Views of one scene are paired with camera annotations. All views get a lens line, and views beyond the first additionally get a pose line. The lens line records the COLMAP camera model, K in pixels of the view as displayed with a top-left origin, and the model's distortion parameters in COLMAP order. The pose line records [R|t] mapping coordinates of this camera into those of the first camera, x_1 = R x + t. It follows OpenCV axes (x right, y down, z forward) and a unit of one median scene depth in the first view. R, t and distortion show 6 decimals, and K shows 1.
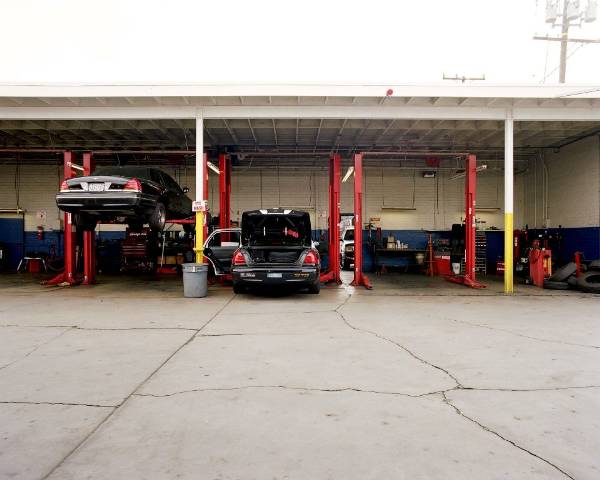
lens RADIAL K [[430.1, 0, 299.5], [0, 430.1, 240.5], [0, 0, 1]] dist [0.000086, 0.001087]
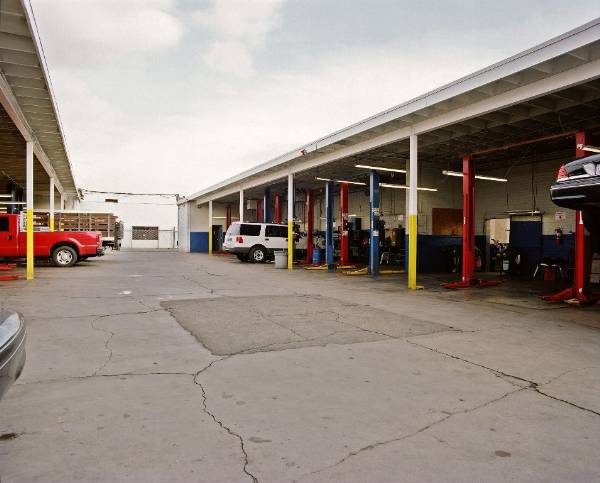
lens RADIAL K [[430.1, 0, 299.1], [0, 430.1, 242.3], [0, 0, 1]] dist [0.000086, 0.001087]
pose [[0.428082, 0.005143, -0.903725, -0.052598], [-0.009569, 0.999954, 0.001158, -0.002665], [0.903689, 0.008152, 0.428111, 0.212455]]
